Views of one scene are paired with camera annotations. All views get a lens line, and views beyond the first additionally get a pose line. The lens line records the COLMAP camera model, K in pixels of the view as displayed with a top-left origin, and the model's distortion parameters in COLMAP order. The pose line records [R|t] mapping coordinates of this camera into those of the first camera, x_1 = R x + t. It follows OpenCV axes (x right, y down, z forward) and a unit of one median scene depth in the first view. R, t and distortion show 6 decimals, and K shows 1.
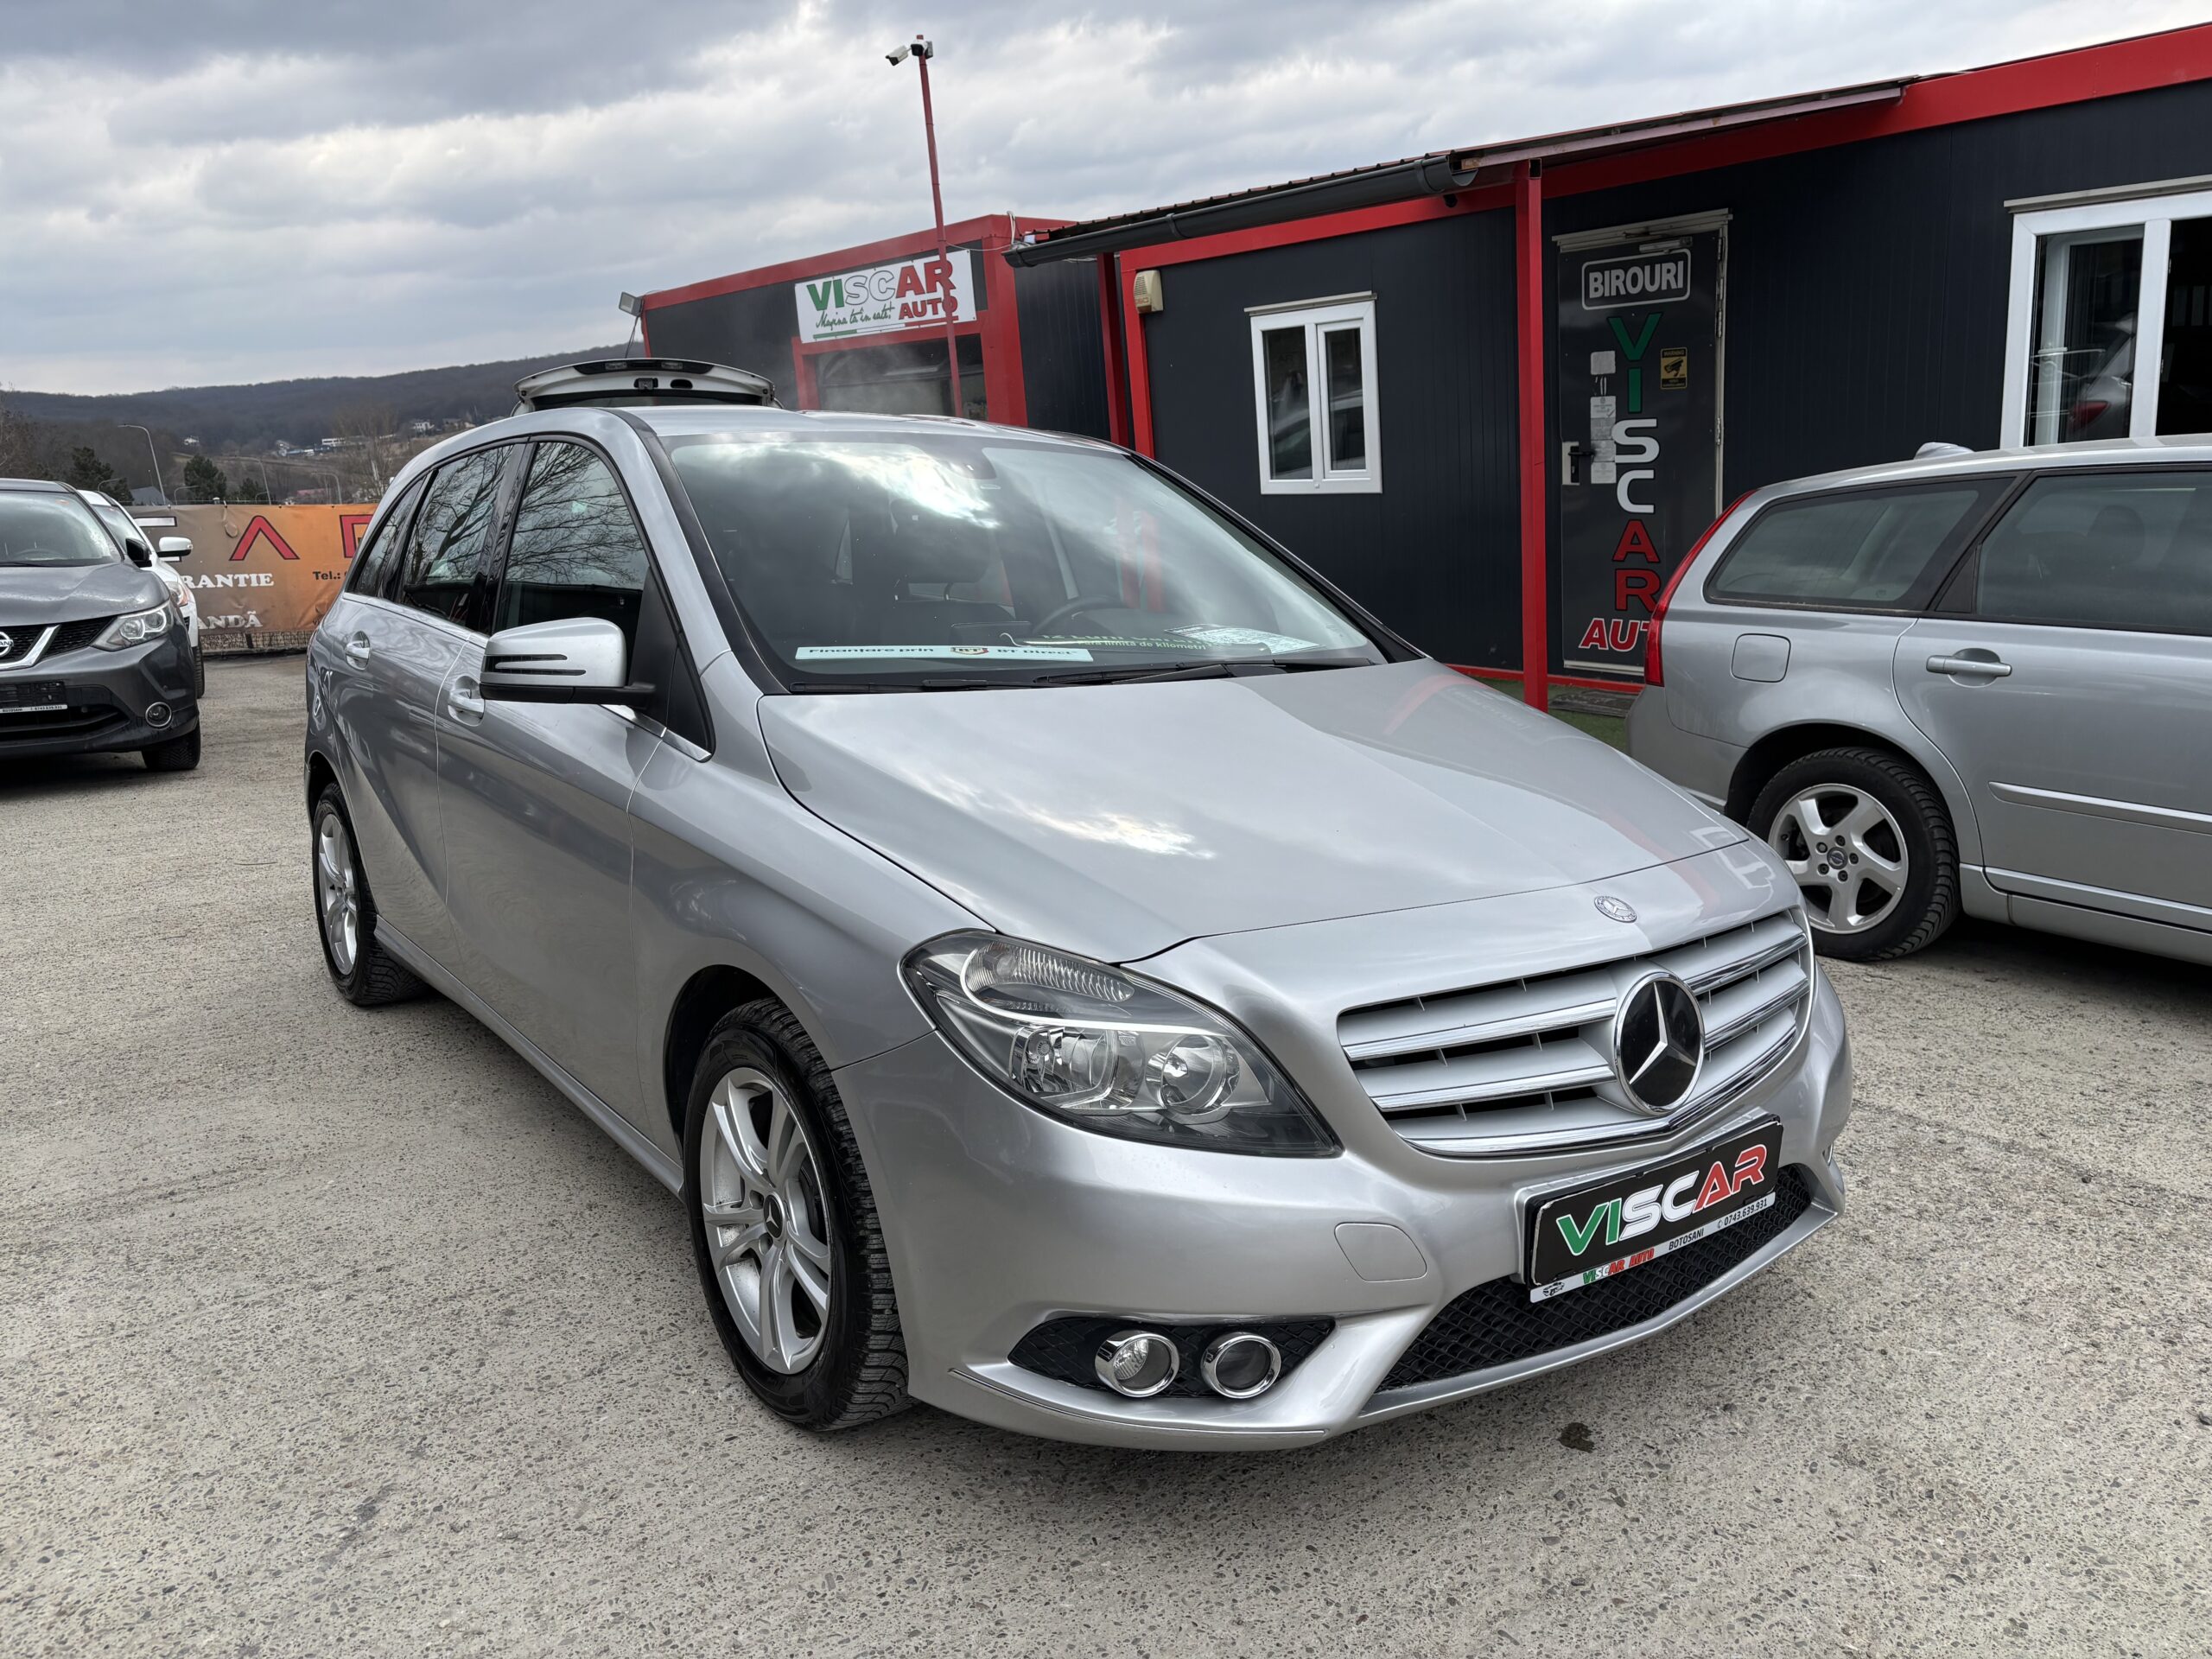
lens RADIAL K [[1674.2, 0, 1122.3], [0, 1674.2, 821.0], [0, 0, 1]] dist [0.049434, -0.053837]
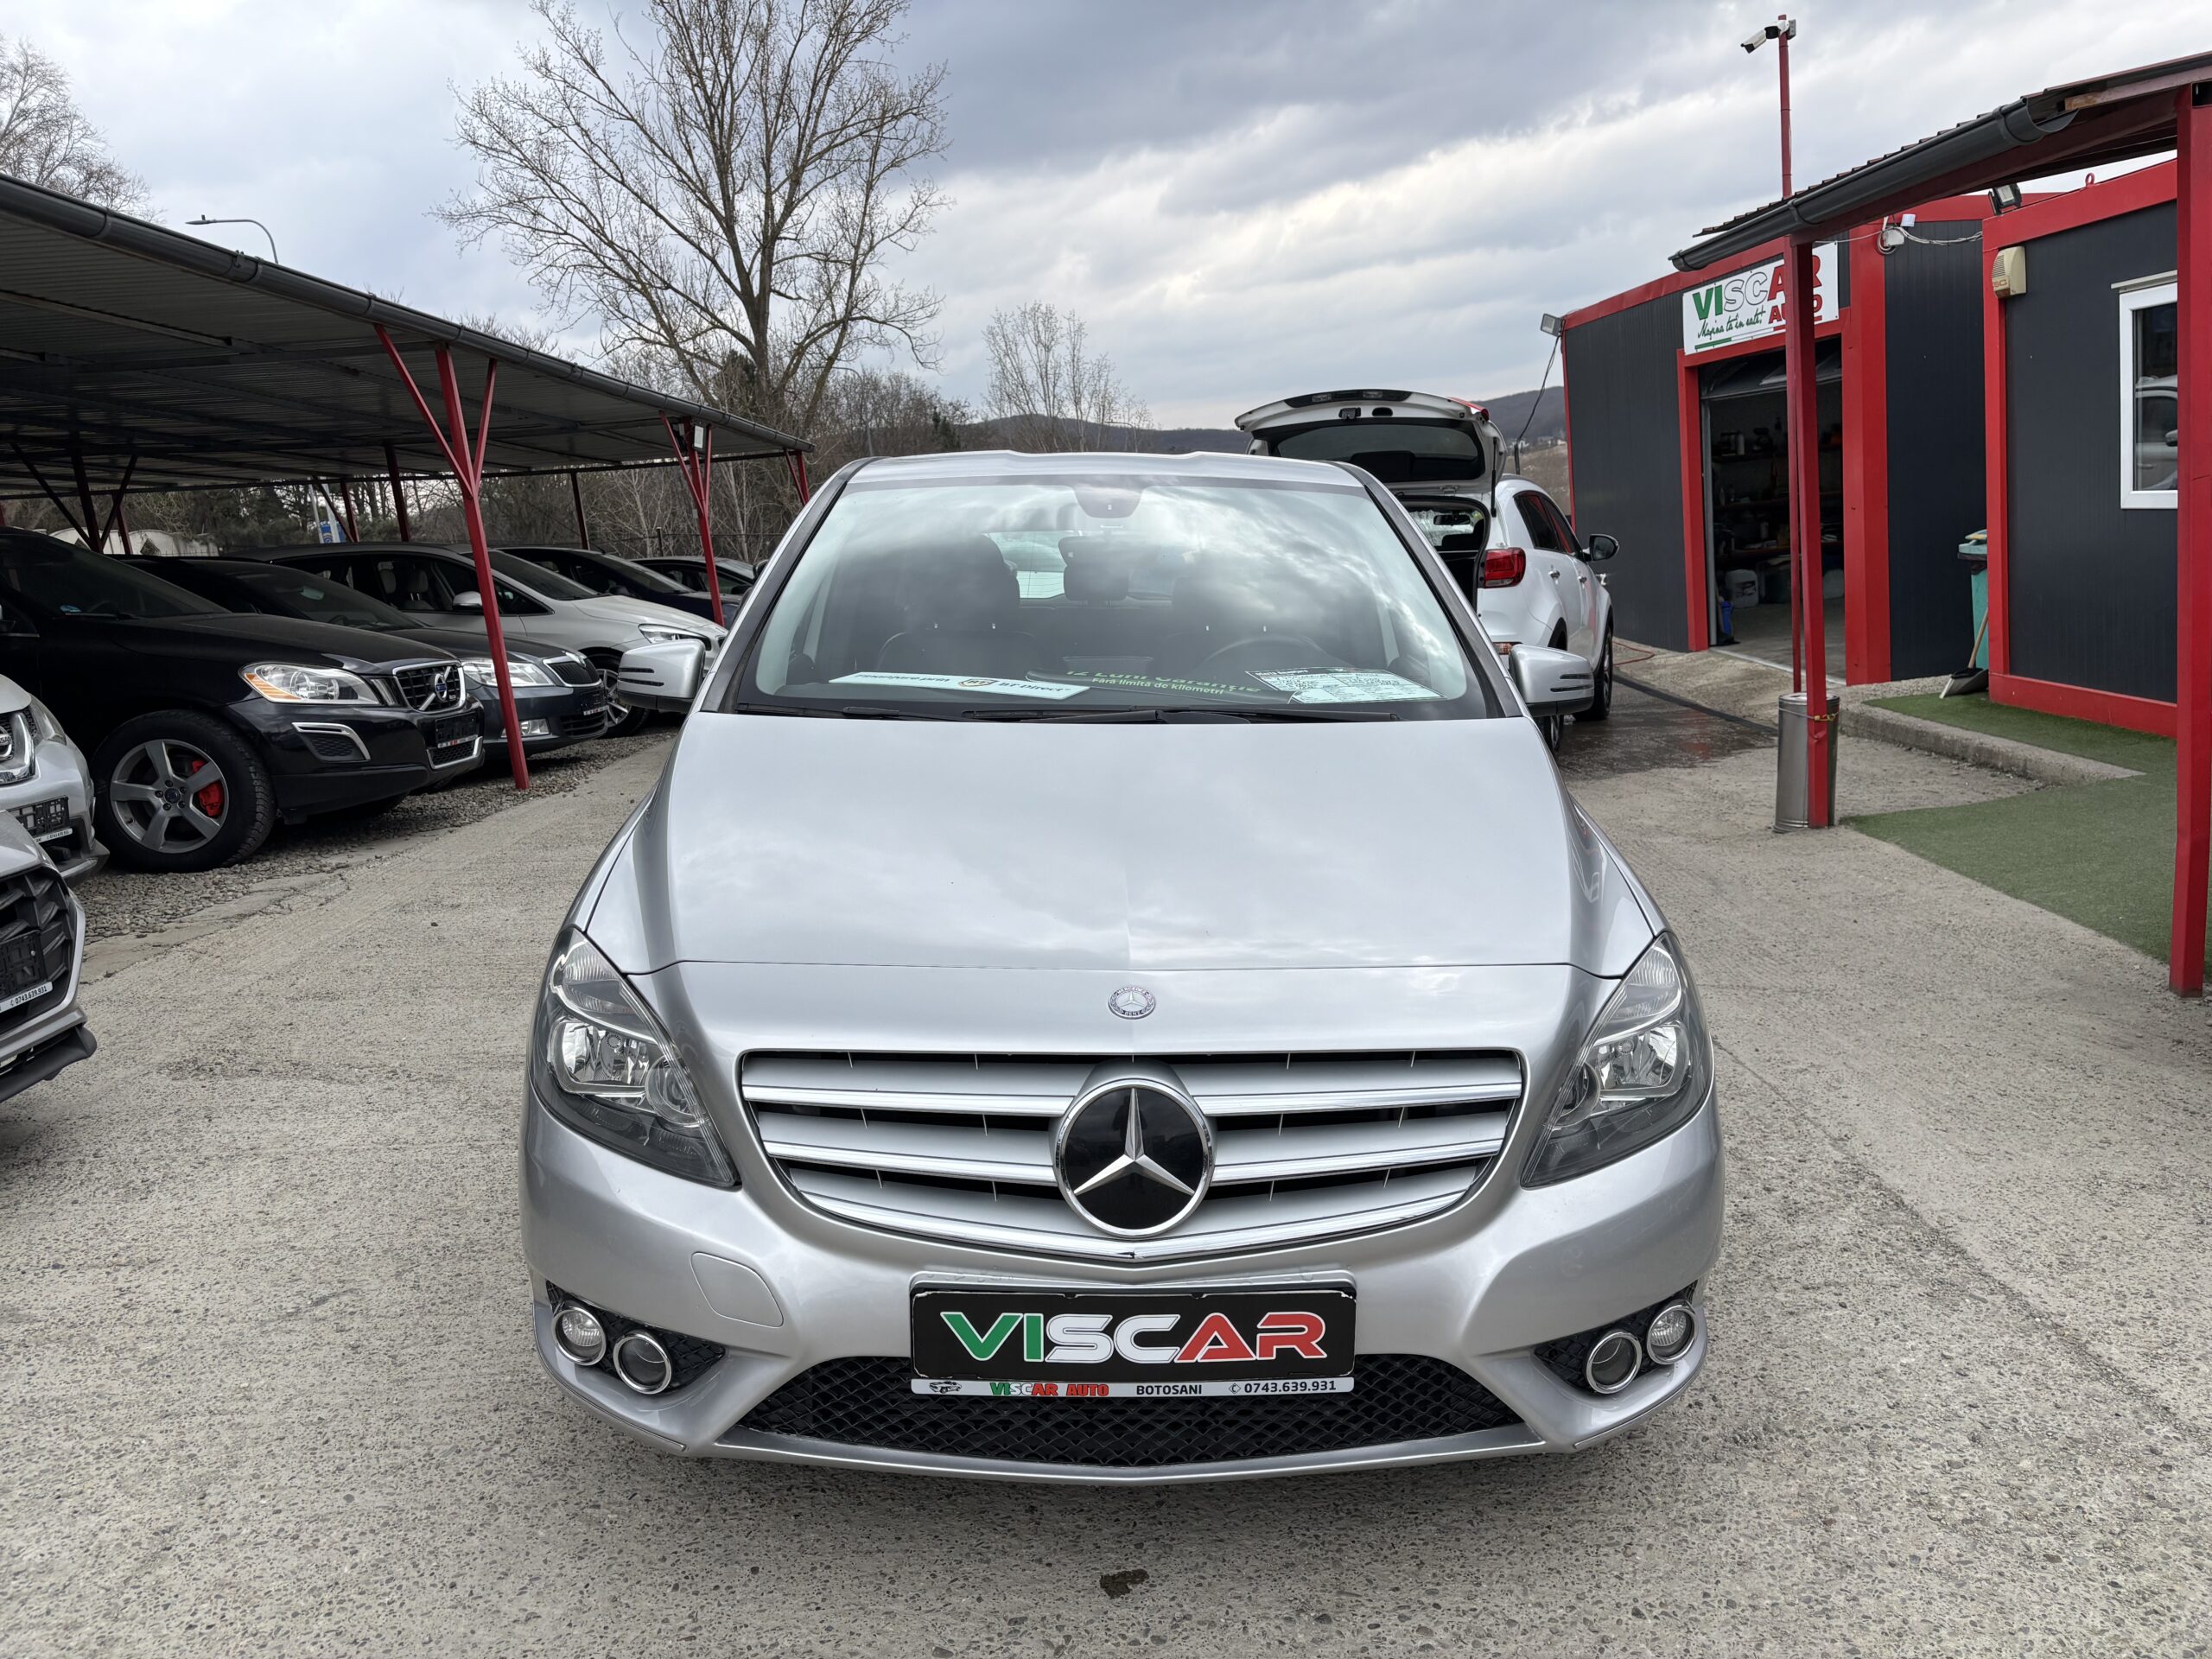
lens RADIAL K [[1674.2, 0, 1111.5], [0, 1674.2, 832.8], [0, 0, 1]] dist [0.049434, -0.053837]
pose [[0.813317, 0.103787, -0.572489, 0.778162], [-0.104857, 0.993997, 0.031235, -0.065070], [0.572294, 0.034626, 0.819318, 0.250183]]
